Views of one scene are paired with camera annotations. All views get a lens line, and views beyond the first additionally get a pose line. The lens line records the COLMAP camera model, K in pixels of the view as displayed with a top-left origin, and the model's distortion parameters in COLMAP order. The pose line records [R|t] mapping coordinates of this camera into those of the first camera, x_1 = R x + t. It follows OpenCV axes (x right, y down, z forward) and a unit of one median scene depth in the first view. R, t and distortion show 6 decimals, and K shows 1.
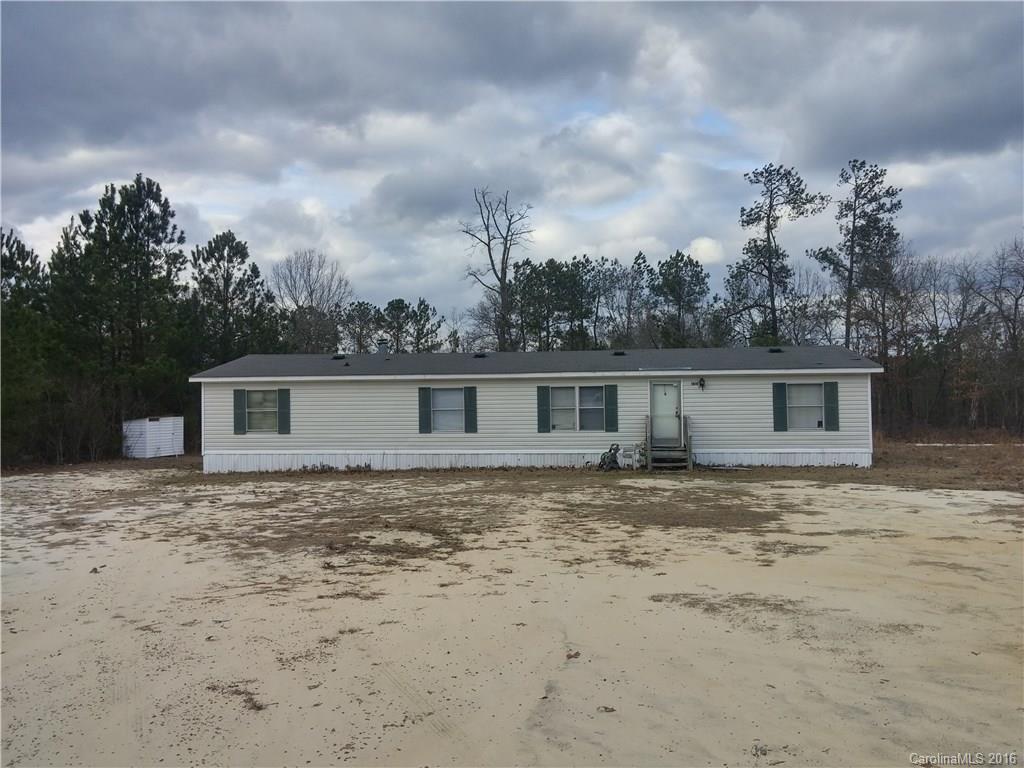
lens RADIAL K [[871.2, 0, 503.0], [0, 871.2, 385.7], [0, 0, 1]] dist [0.082518, -0.108601]
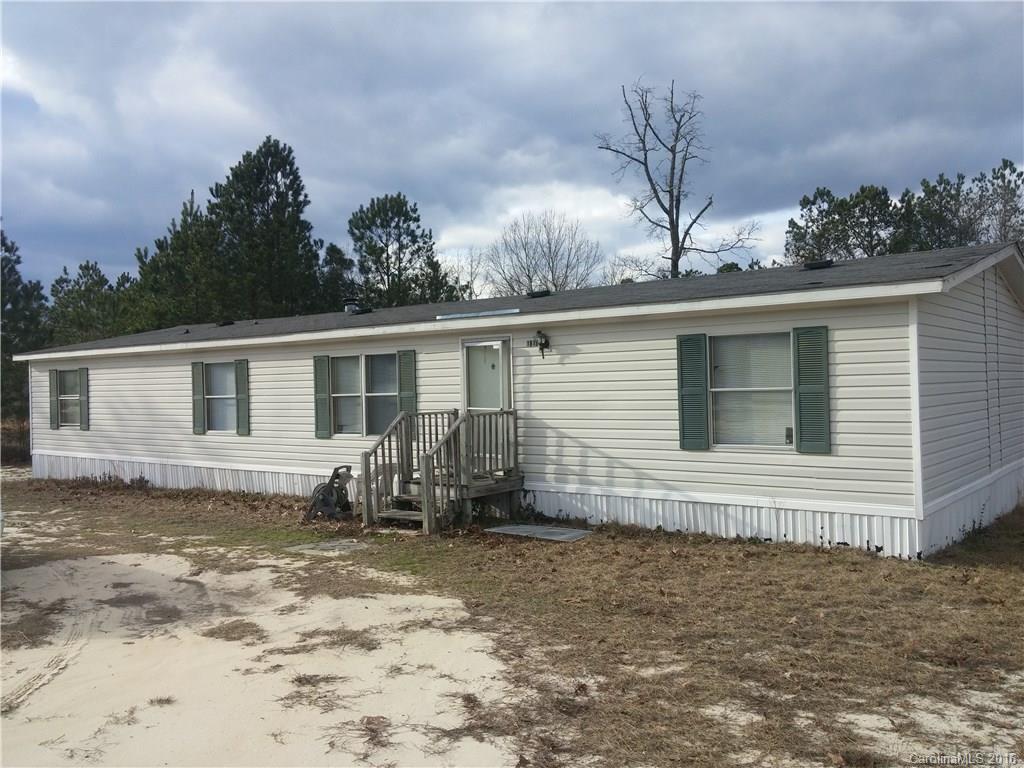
lens RADIAL K [[871.2, 0, 503.0], [0, 871.2, 385.7], [0, 0, 1]] dist [0.082518, -0.108601]
pose [[0.866694, -0.006023, -0.498804, 0.431307], [0.016544, 0.999724, 0.016675, 0.012276], [0.498566, -0.022704, 0.866554, 0.573023]]
